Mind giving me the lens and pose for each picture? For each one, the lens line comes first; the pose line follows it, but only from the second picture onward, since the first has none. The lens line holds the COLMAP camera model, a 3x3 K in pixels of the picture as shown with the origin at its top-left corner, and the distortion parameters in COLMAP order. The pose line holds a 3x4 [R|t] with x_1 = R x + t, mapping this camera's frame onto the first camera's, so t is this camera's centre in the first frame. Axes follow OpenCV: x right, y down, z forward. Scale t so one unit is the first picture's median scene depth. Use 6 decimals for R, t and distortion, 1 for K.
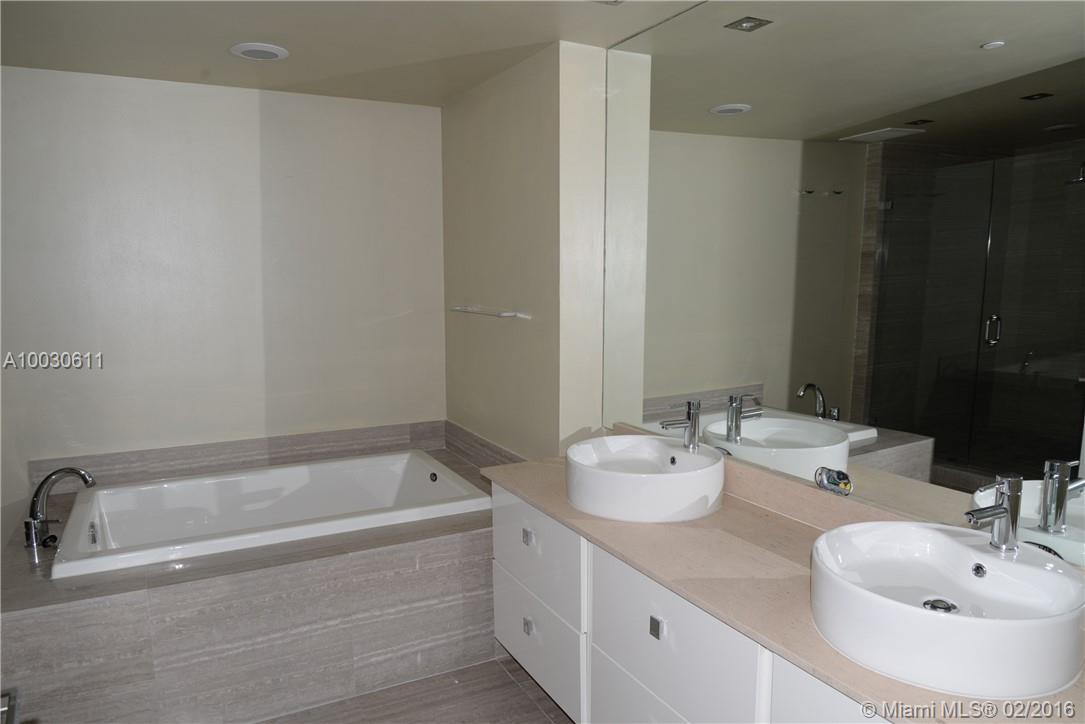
lens RADIAL K [[731.9, 0, 542.5], [0, 731.9, 362.0], [0, 0, 1]] dist [-0.048266, 0.002946]
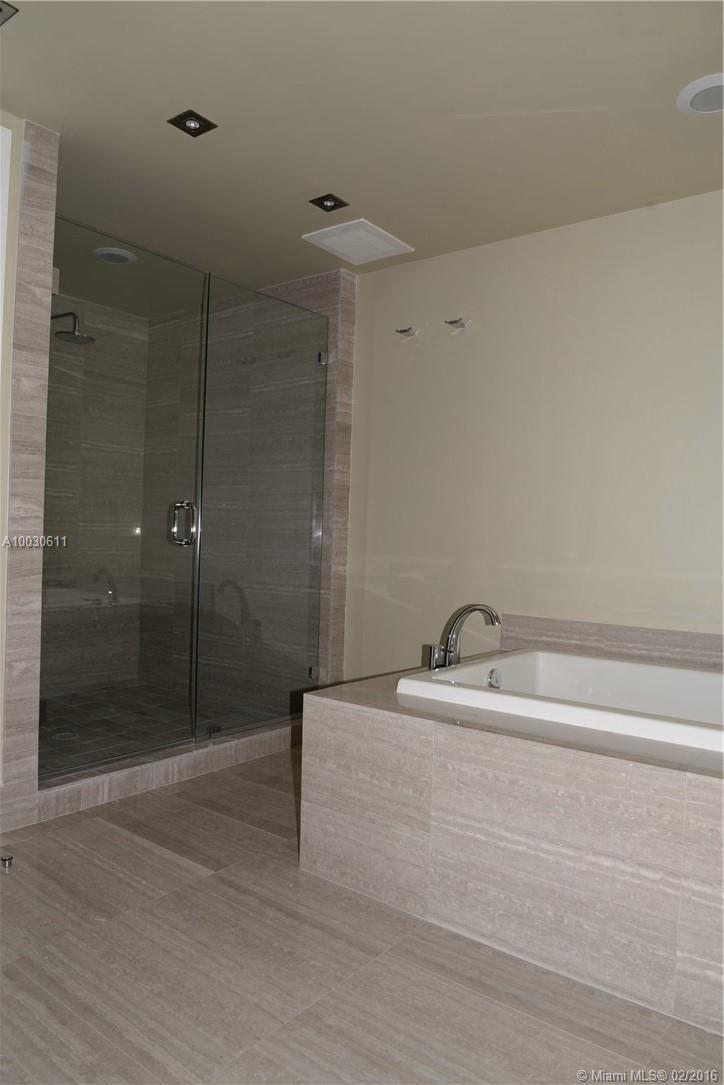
lens RADIAL K [[731.9, 0, 362.0], [0, 731.9, 542.5], [0, 0, 1]] dist [-0.048266, 0.002946]
pose [[0.397817, 0.018598, -0.917276, 0.186060], [-0.147001, 0.988170, -0.043718, 0.143379], [0.905611, 0.152232, 0.395845, 0.498995]]
